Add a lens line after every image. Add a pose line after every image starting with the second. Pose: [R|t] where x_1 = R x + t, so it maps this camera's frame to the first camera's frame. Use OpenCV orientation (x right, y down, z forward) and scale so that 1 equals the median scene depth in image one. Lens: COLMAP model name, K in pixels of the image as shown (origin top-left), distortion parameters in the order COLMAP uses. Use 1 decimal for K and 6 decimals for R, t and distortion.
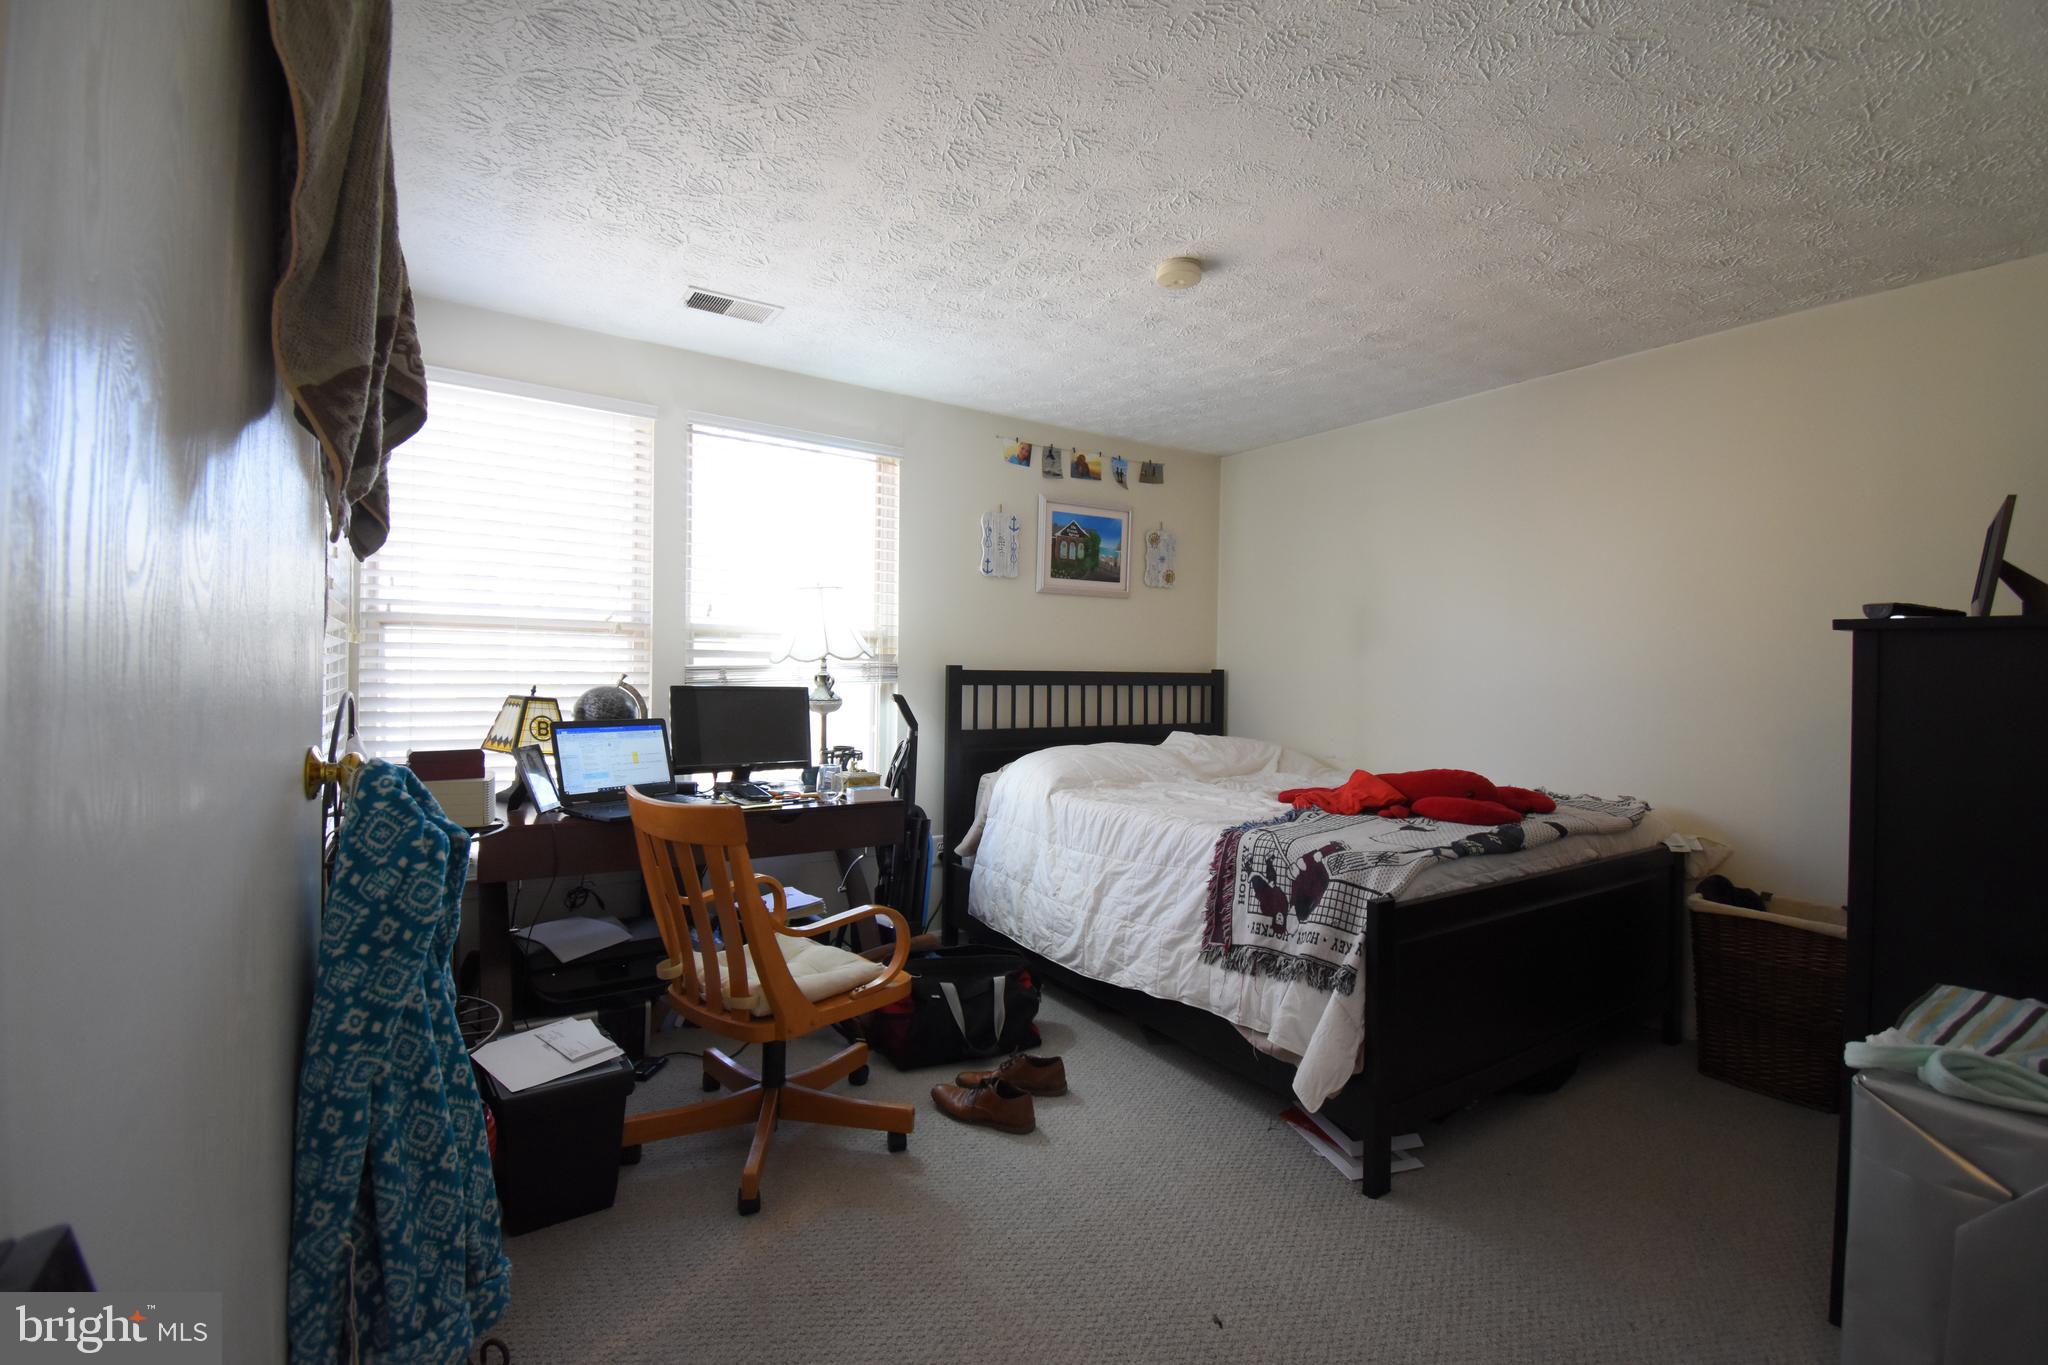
lens RADIAL K [[900.4, 0, 1006.0], [0, 900.4, 668.9], [0, 0, 1]] dist [-0.028489, -0.006232]
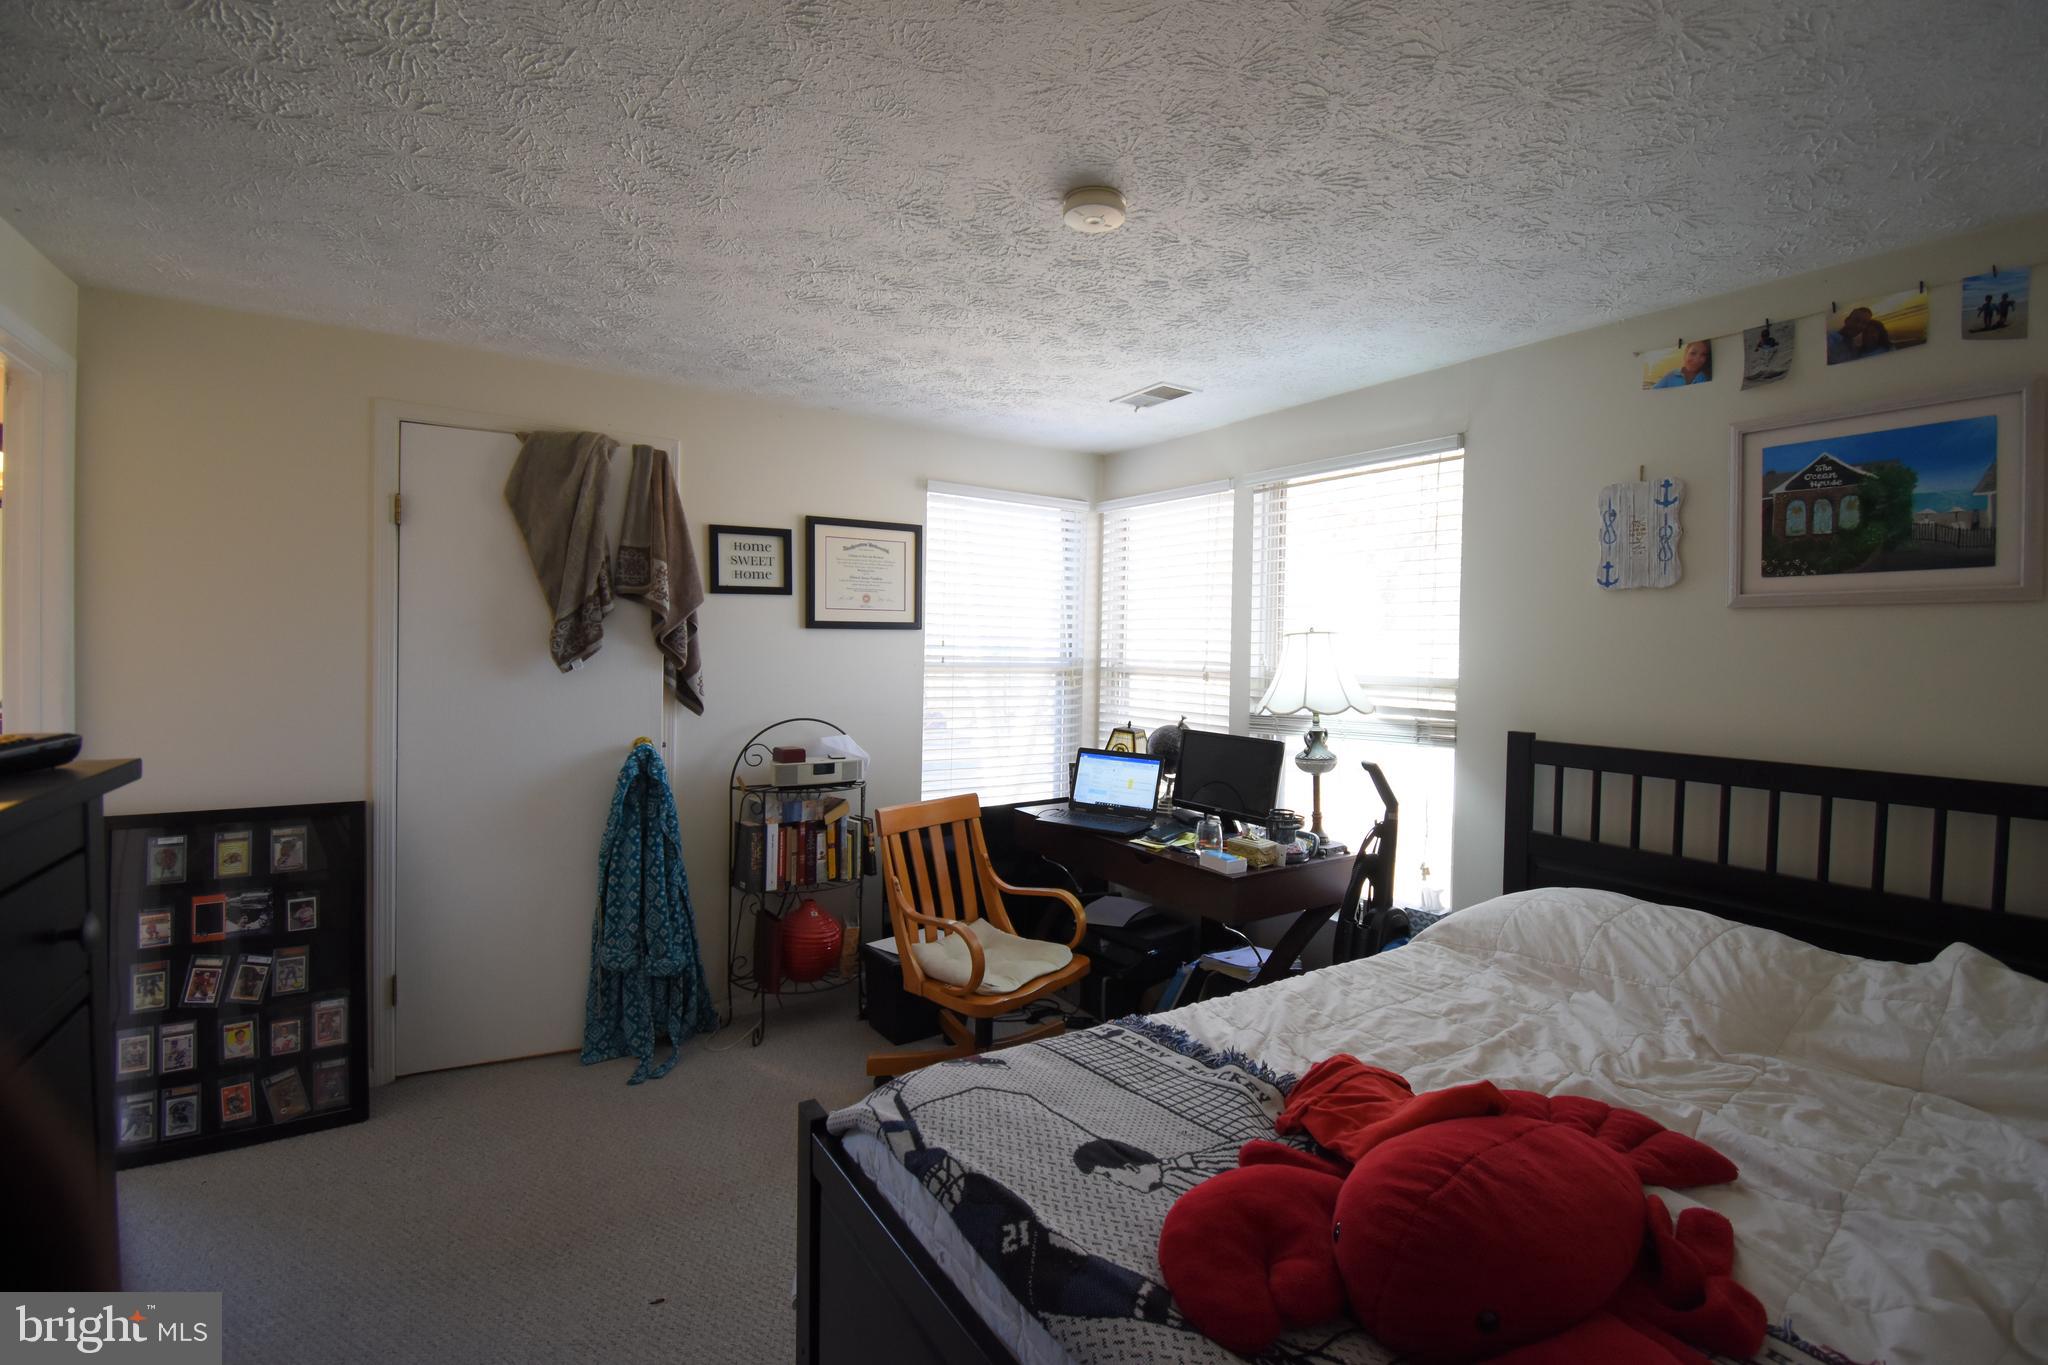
lens RADIAL K [[900.4, 0, 1005.5], [0, 900.4, 681.6], [0, 0, 1]] dist [-0.028489, -0.006232]
pose [[-0.032501, 0.012470, -0.999394, 0.583919], [-0.025964, 0.999574, 0.013317, -0.038295], [0.999134, 0.026381, -0.032163, 0.601176]]
